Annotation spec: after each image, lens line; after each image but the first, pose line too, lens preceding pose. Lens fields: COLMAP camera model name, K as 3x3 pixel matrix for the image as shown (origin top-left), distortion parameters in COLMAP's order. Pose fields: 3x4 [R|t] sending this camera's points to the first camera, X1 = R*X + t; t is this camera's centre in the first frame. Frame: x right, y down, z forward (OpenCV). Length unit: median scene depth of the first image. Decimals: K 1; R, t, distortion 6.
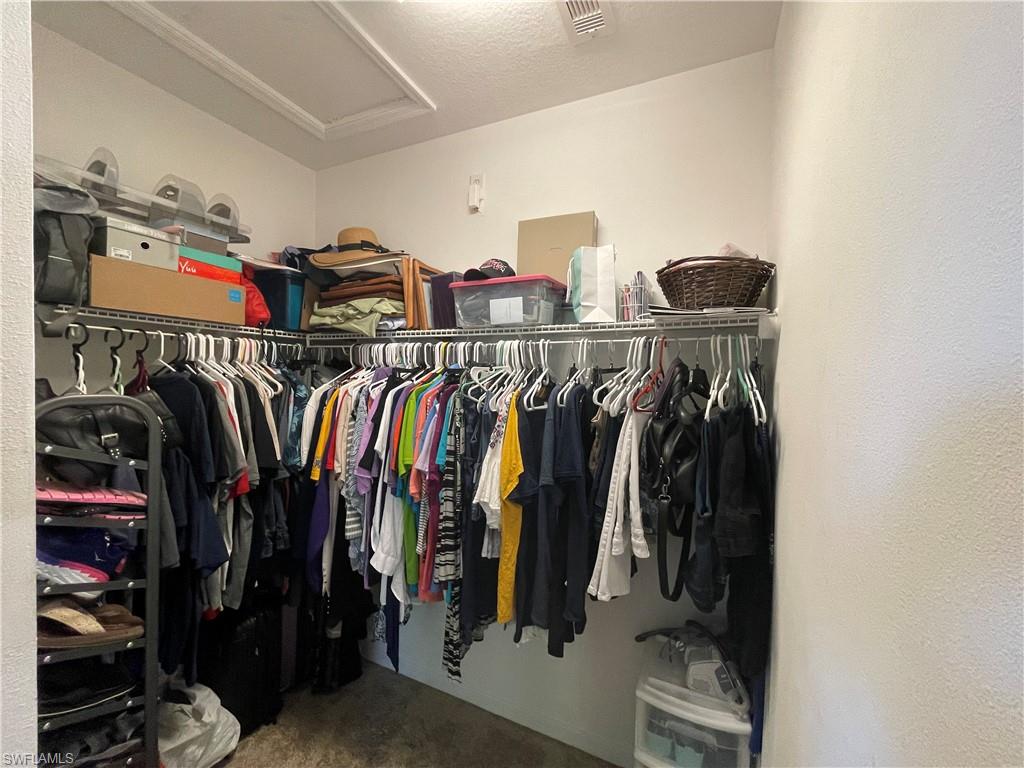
lens RADIAL K [[411.3, 0, 508.8], [0, 411.3, 387.6], [0, 0, 1]] dist [-0.001792, -0.001010]
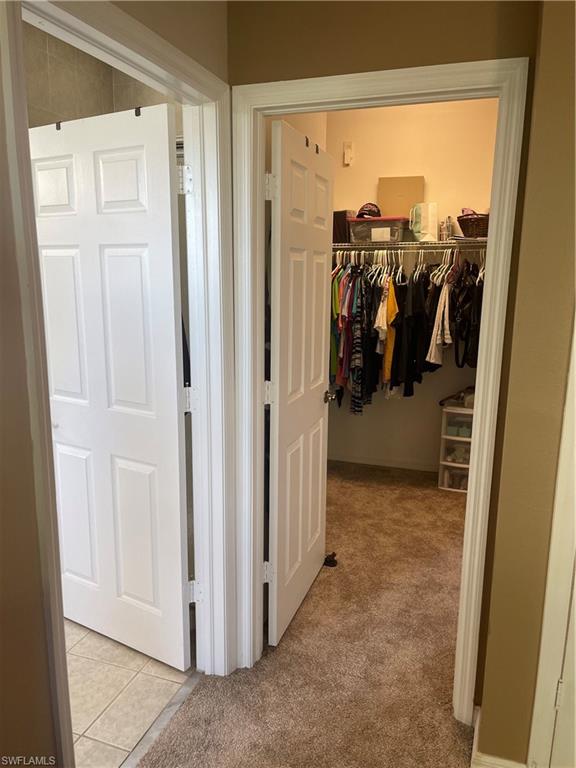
lens RADIAL K [[573.2, 0, 288.2], [0, 573.2, 385.7], [0, 0, 1]] dist [0.057468, -0.082199]
pose [[0.994618, -0.034237, 0.097787, -0.805253], [0.017804, 0.986264, 0.164214, 0.068053], [-0.102066, -0.161589, 0.981566, -1.915020]]
